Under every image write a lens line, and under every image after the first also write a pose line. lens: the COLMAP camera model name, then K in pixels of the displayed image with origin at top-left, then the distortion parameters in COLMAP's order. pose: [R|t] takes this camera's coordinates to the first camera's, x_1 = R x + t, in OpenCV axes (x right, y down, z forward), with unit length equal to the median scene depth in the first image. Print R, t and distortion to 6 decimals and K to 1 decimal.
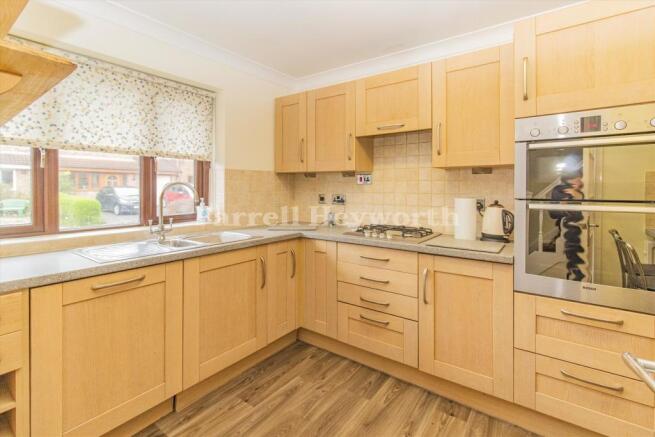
lens RADIAL K [[307.3, 0, 328.2], [0, 307.3, 188.1], [0, 0, 1]] dist [-0.000144, -0.000340]
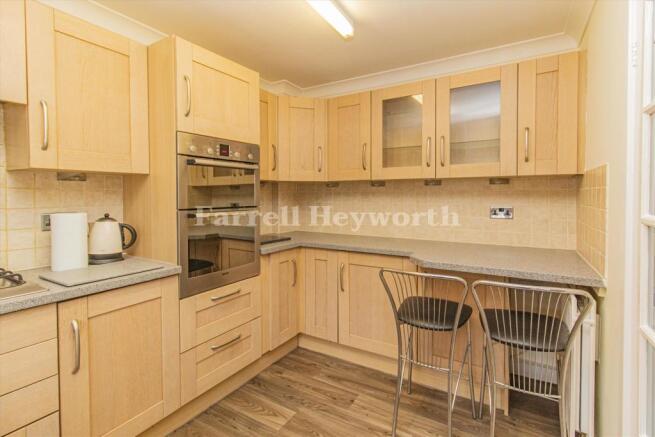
lens RADIAL K [[310.2, 0, 328.2], [0, 310.2, 198.4], [0, 0, 1]] dist [0.000818, 0.000594]
pose [[-0.100381, -0.005633, 0.994933, -0.400043], [0.005272, 0.999967, 0.006193, -0.004515], [-0.994935, 0.005867, -0.100348, 0.510526]]
